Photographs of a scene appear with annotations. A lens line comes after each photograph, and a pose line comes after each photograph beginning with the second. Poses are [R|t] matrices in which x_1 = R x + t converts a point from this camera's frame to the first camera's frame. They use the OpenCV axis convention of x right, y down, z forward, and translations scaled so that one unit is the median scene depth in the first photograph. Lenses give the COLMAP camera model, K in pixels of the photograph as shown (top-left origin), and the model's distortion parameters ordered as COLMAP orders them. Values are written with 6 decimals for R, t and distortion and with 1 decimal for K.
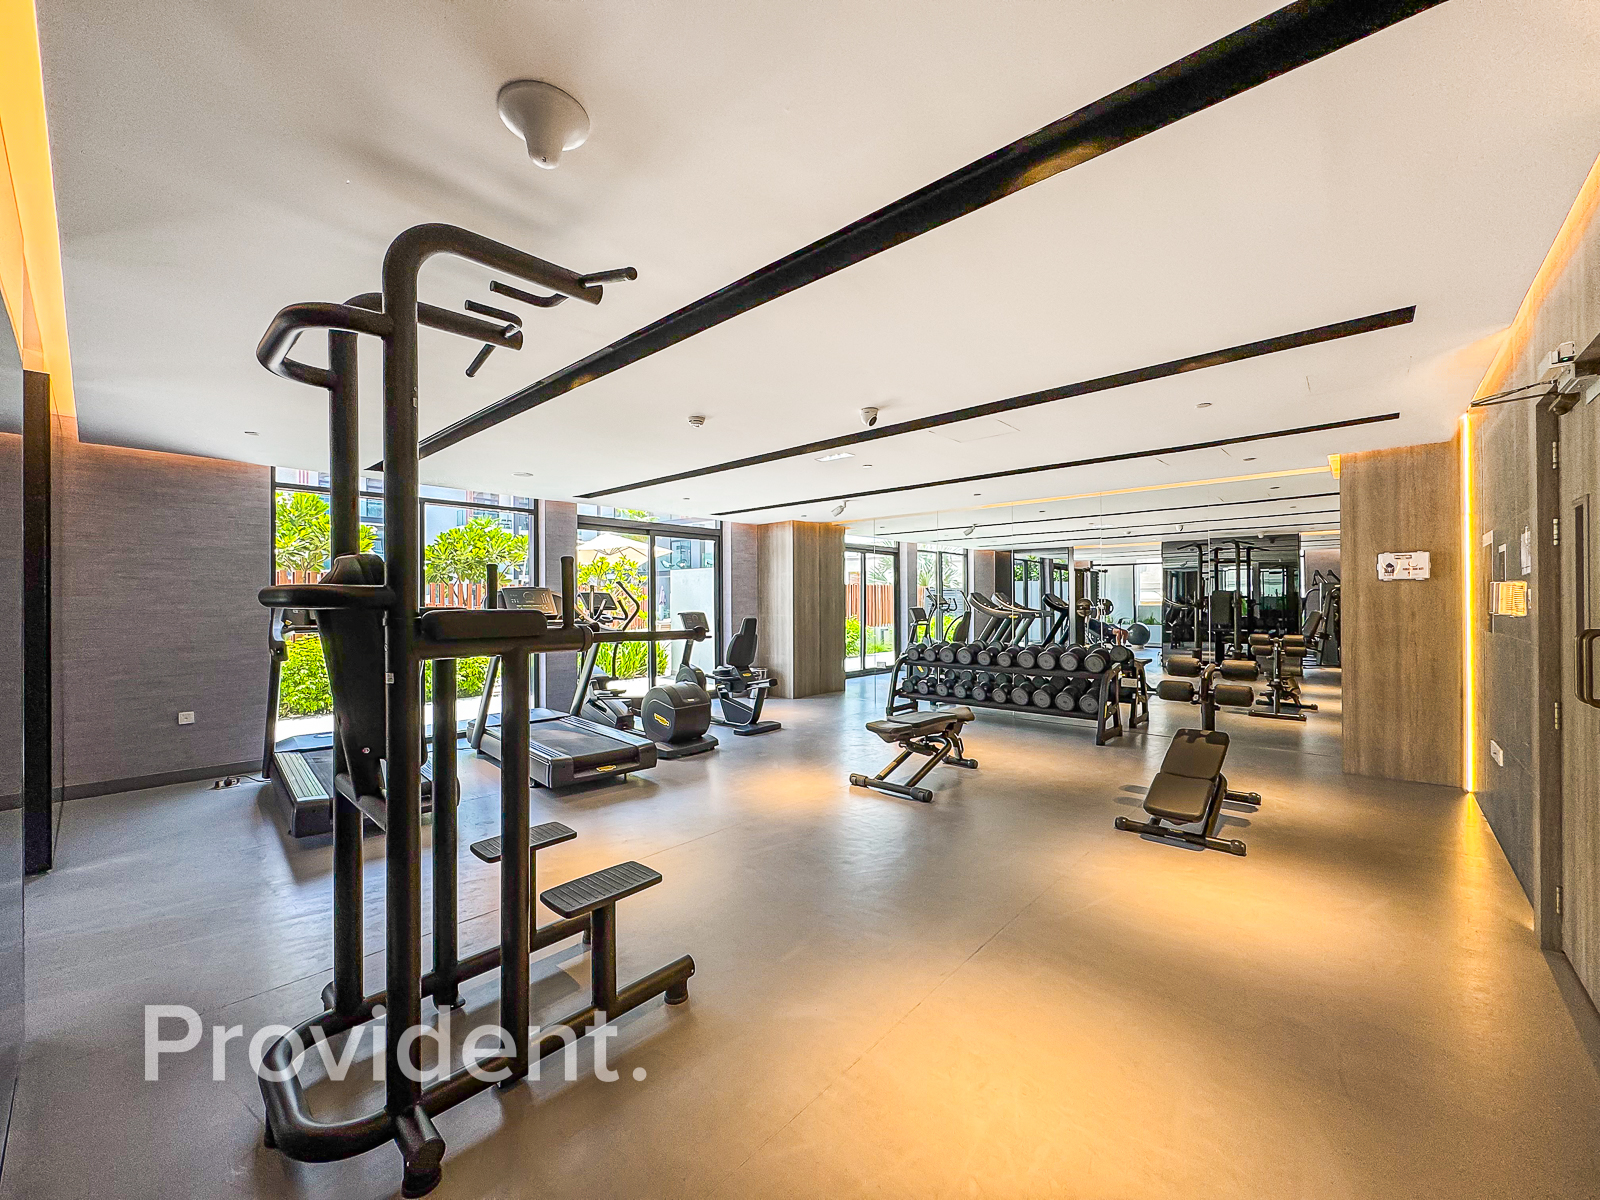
lens RADIAL K [[634.6, 0, 800.0], [0, 634.6, 600.0], [0, 0, 1]] dist [-0.001128, -0.000274]
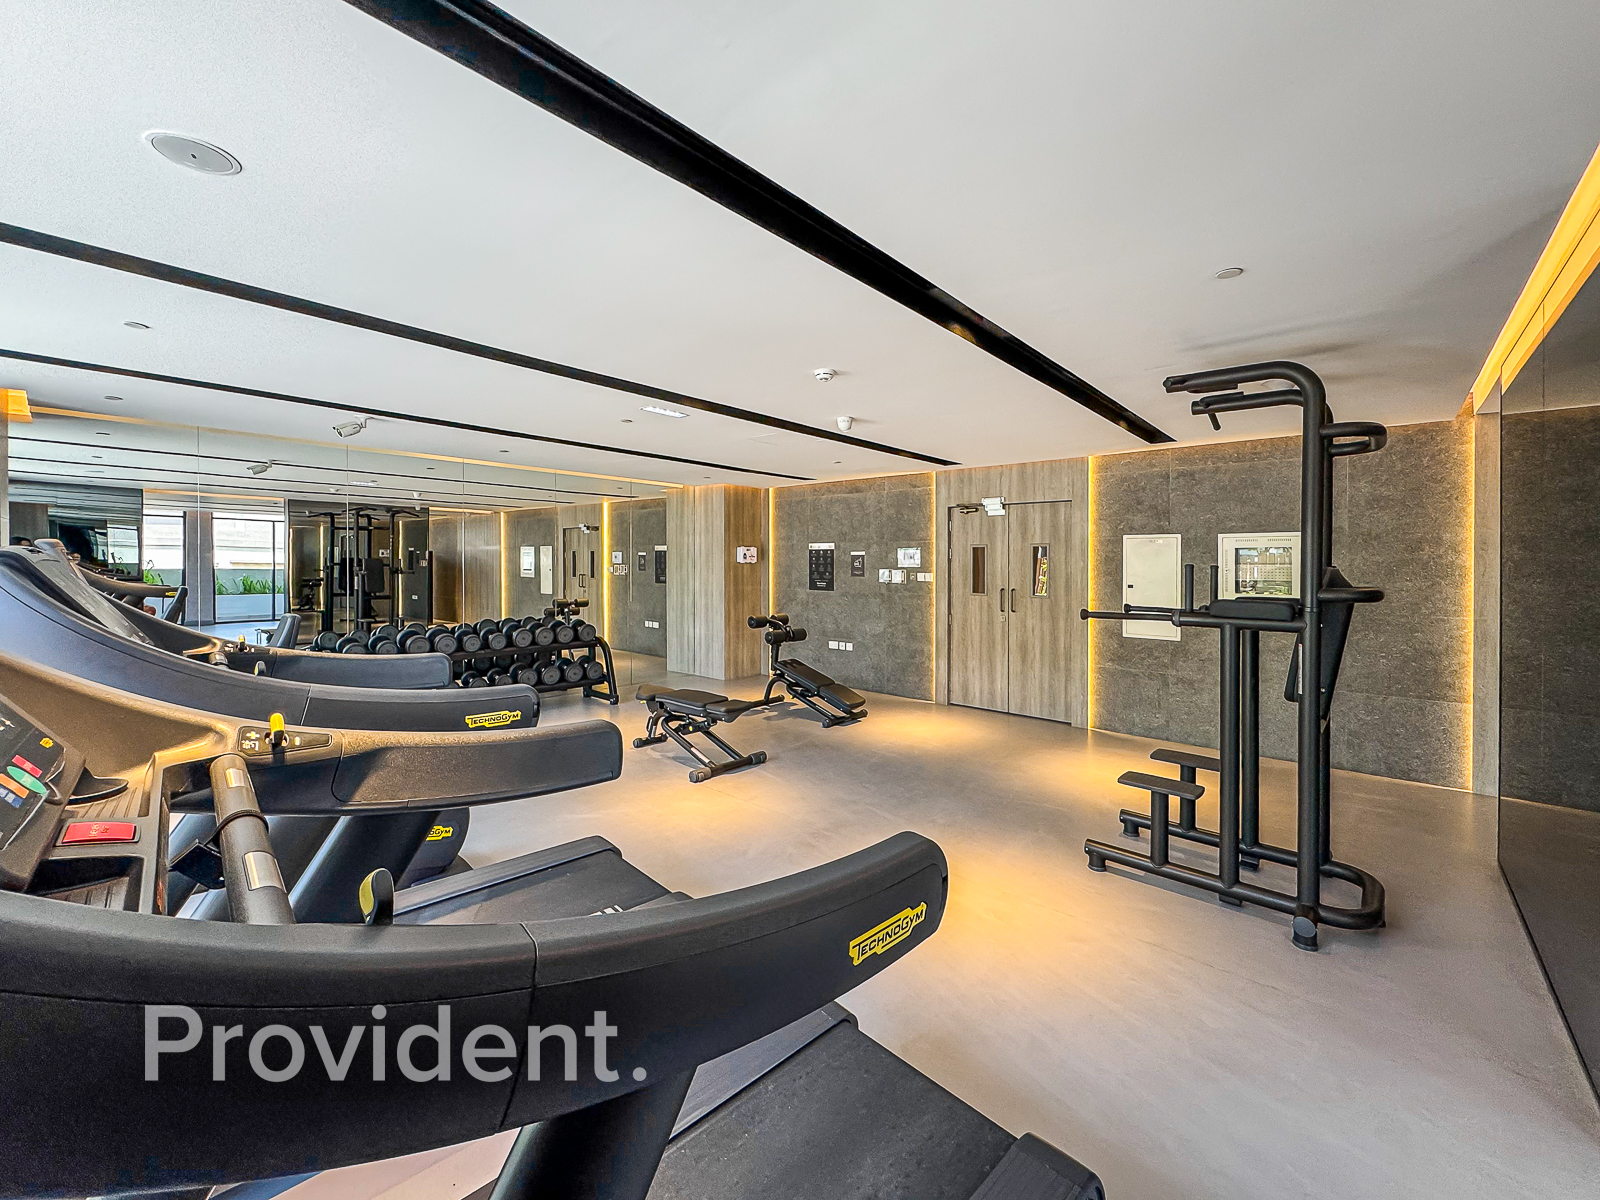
lens RADIAL K [[634.6, 0, 800.0], [0, 634.6, 600.0], [0, 0, 1]] dist [-0.001128, -0.000274]
pose [[0.026293, -0.050378, 0.998384, -0.807423], [-0.014735, 0.998601, 0.050777, -0.021170], [-0.999546, -0.016046, 0.025514, 0.813139]]
